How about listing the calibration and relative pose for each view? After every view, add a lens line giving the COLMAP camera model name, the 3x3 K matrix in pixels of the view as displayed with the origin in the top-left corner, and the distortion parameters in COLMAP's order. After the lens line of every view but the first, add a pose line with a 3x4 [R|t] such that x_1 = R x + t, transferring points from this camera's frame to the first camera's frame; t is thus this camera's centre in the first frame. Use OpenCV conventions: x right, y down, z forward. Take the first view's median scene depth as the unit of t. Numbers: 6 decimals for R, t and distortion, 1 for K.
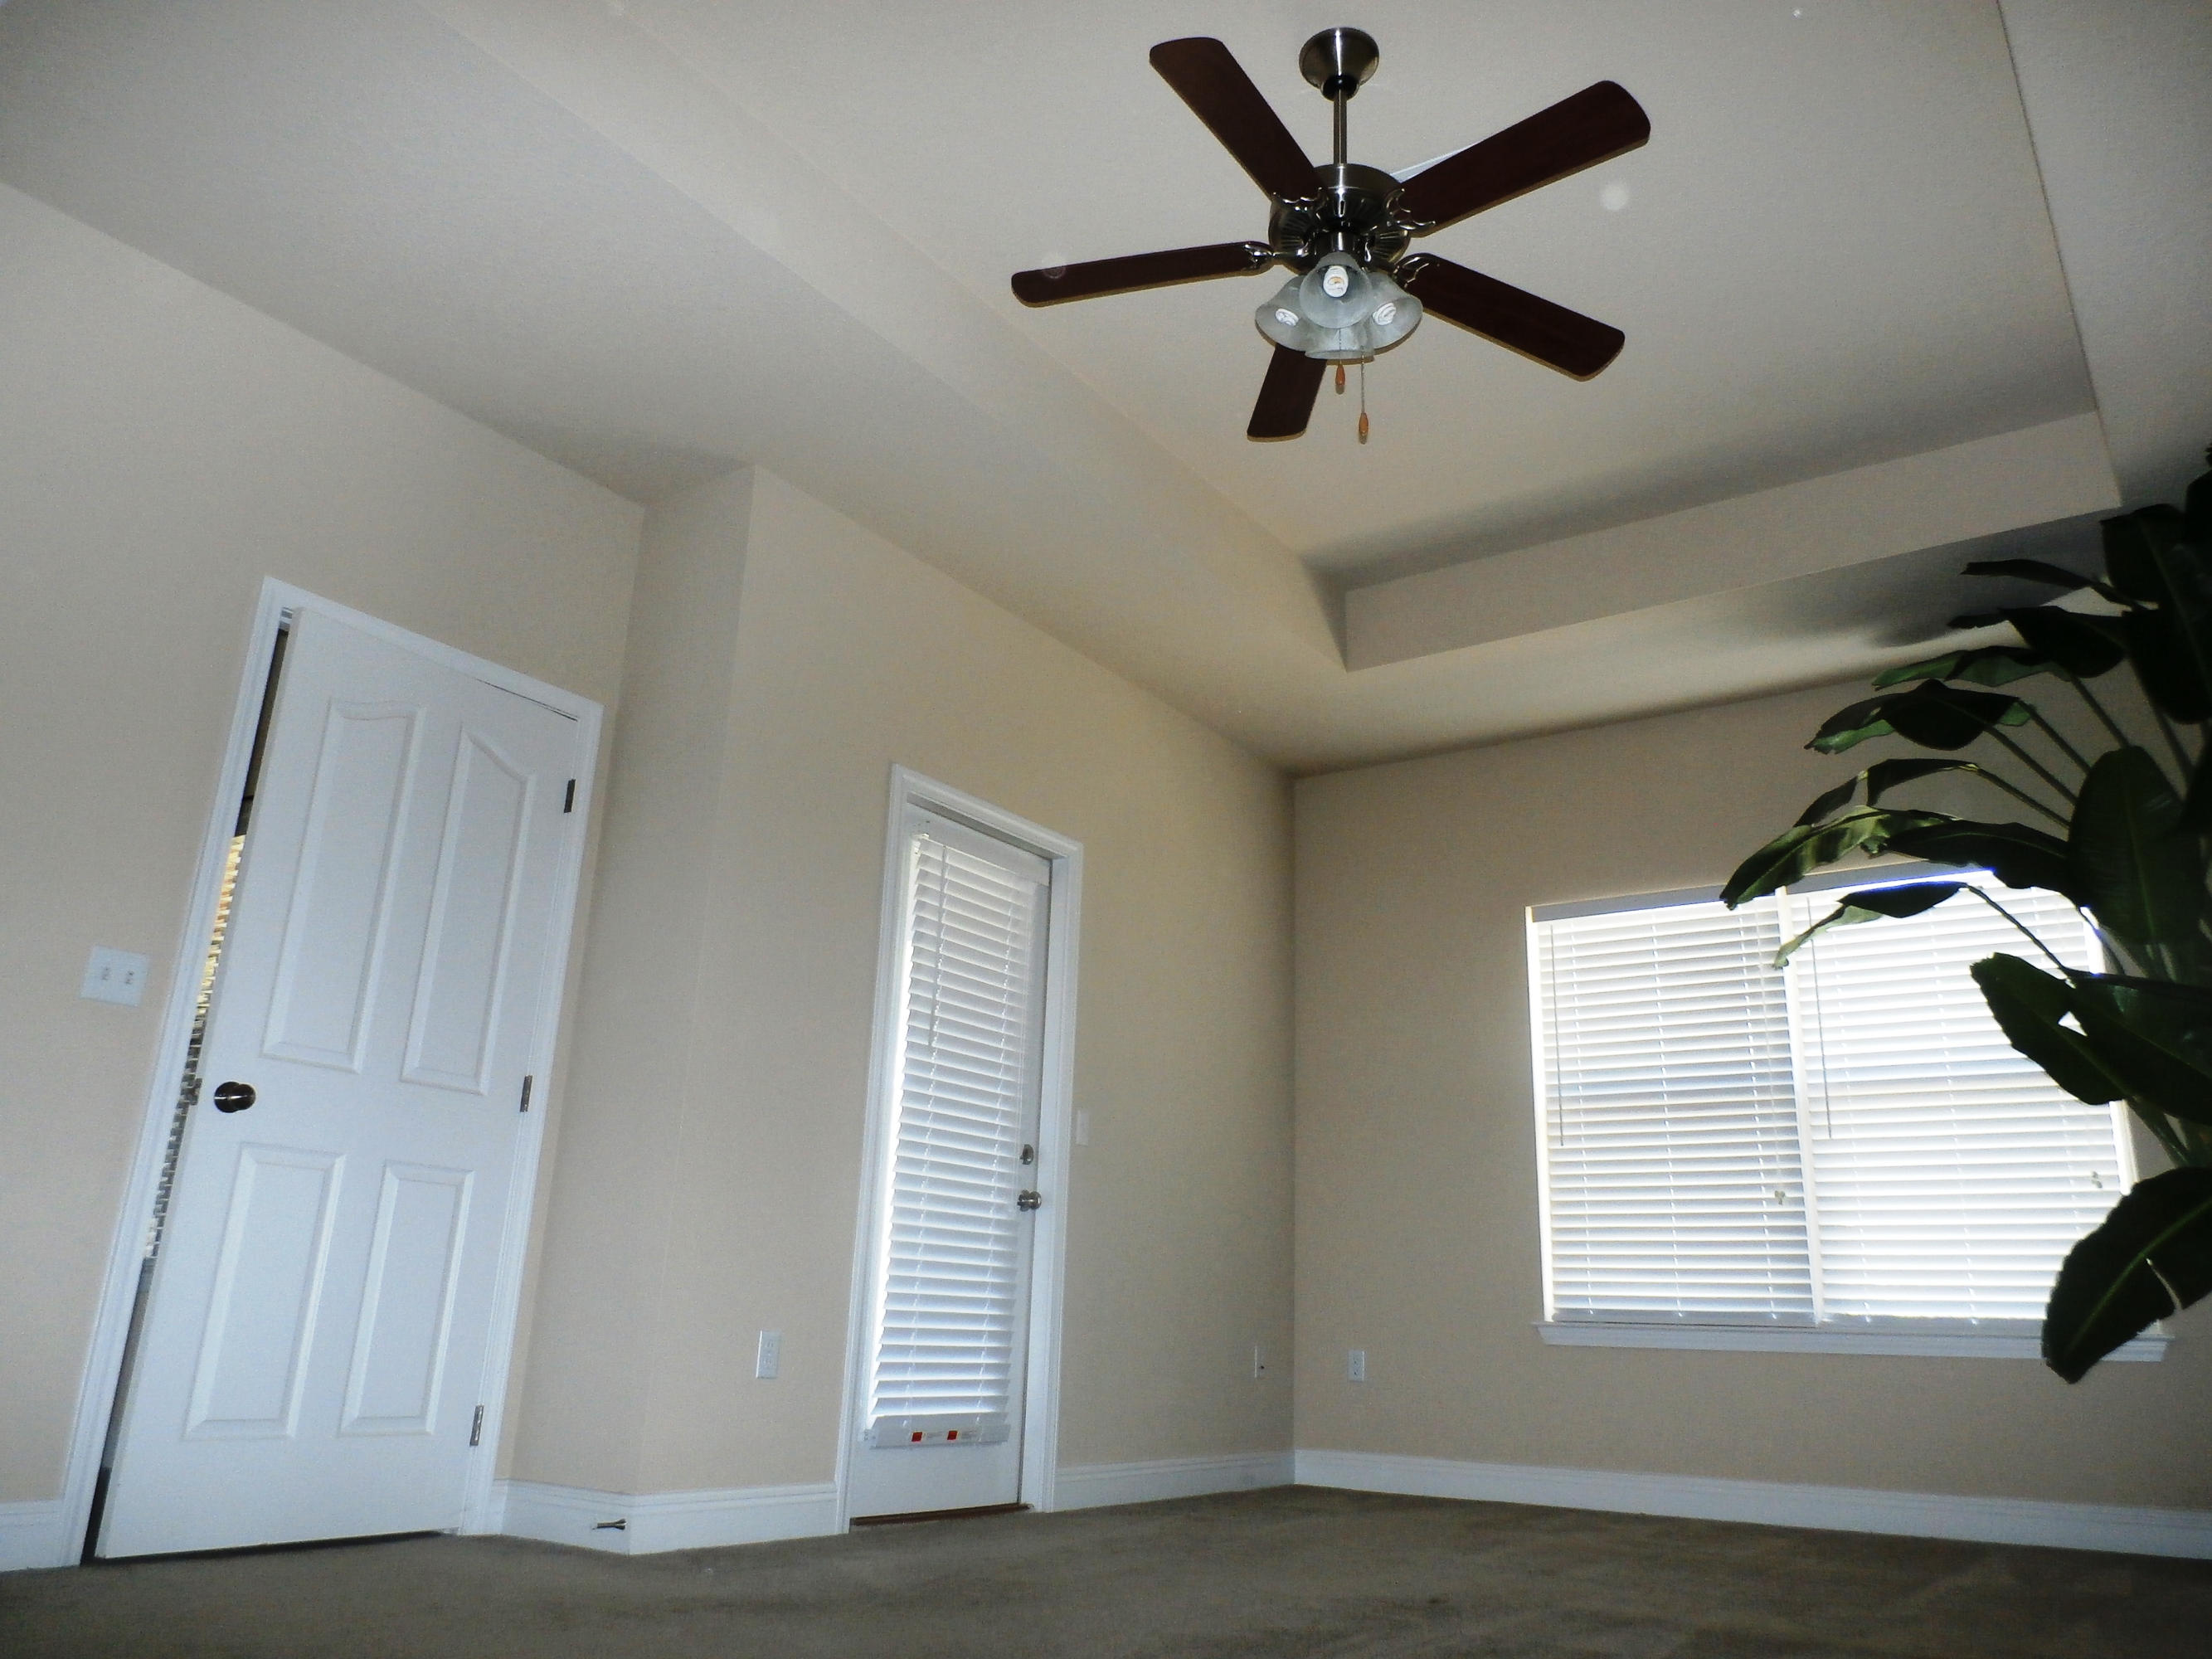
lens RADIAL K [[1638.5, 0, 1115.1], [0, 1638.5, 811.3], [0, 0, 1]] dist [-0.001972, 0.002207]
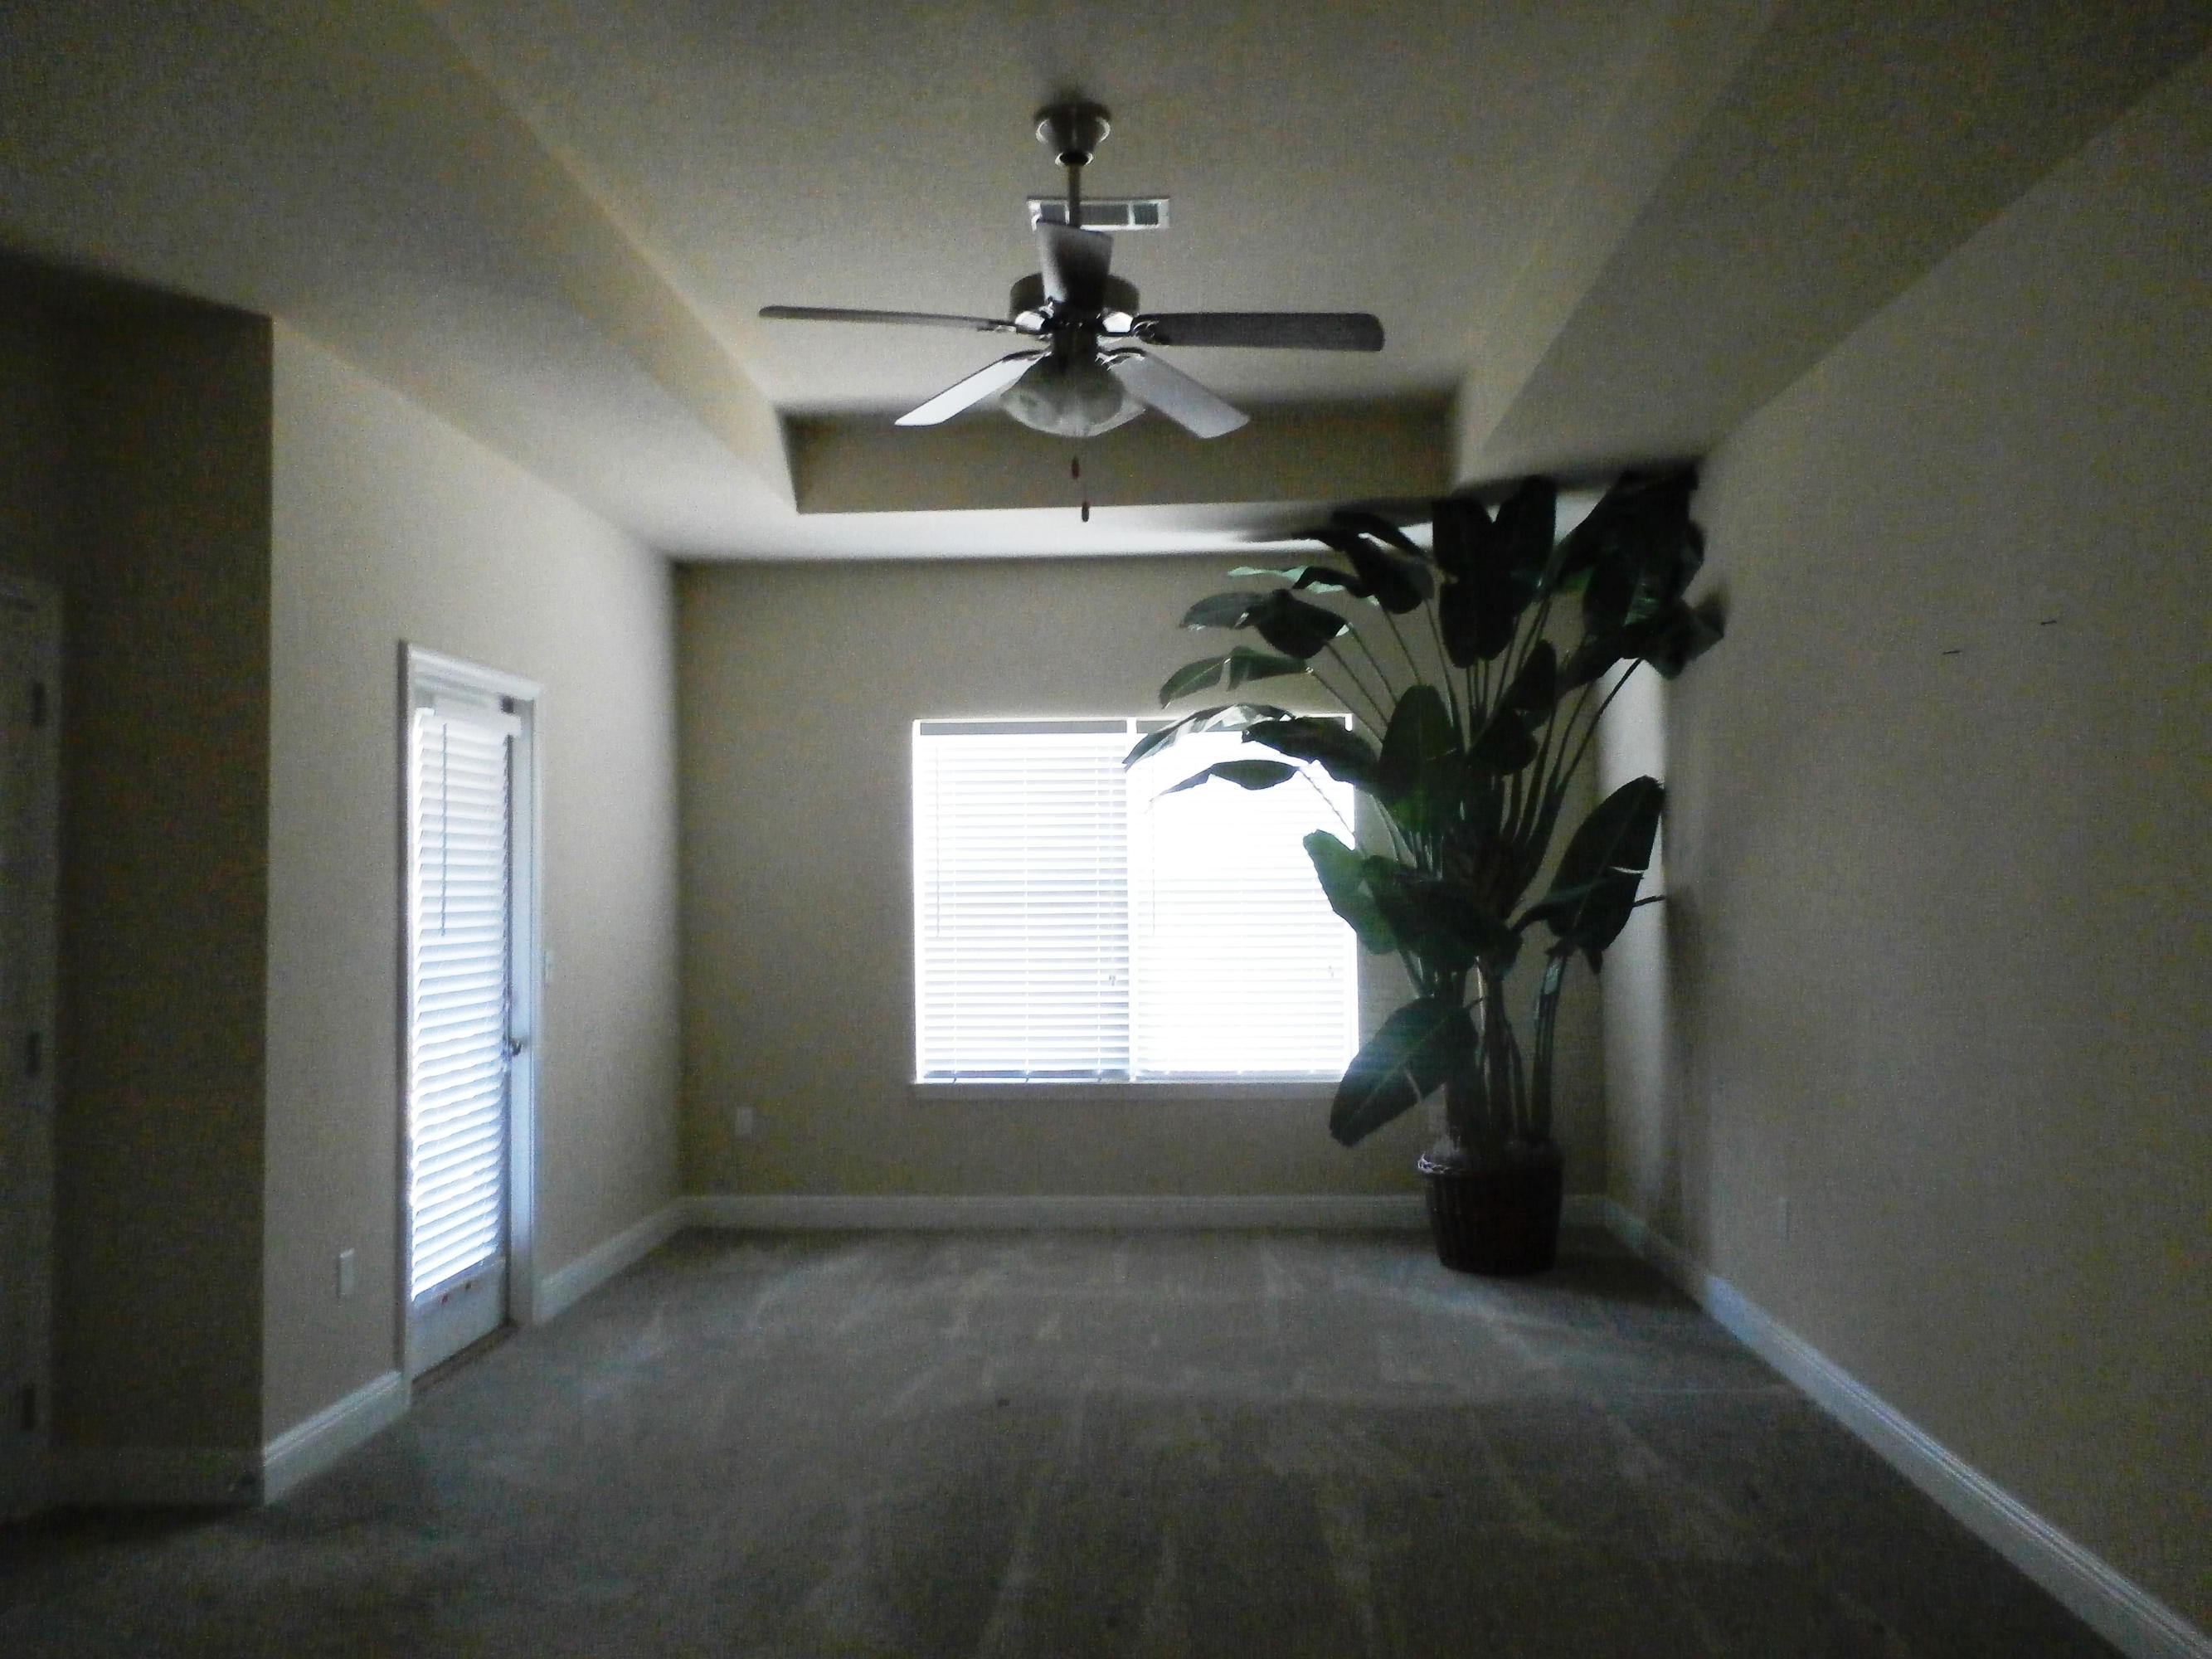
lens RADIAL K [[1638.5, 0, 1115.1], [0, 1638.5, 811.3], [0, 0, 1]] dist [-0.001972, 0.002207]
pose [[0.843042, -0.013964, 0.537667, -0.279943], [-0.134047, 0.962663, 0.235183, -0.194522], [-0.520876, -0.270342, 0.809693, 0.013594]]
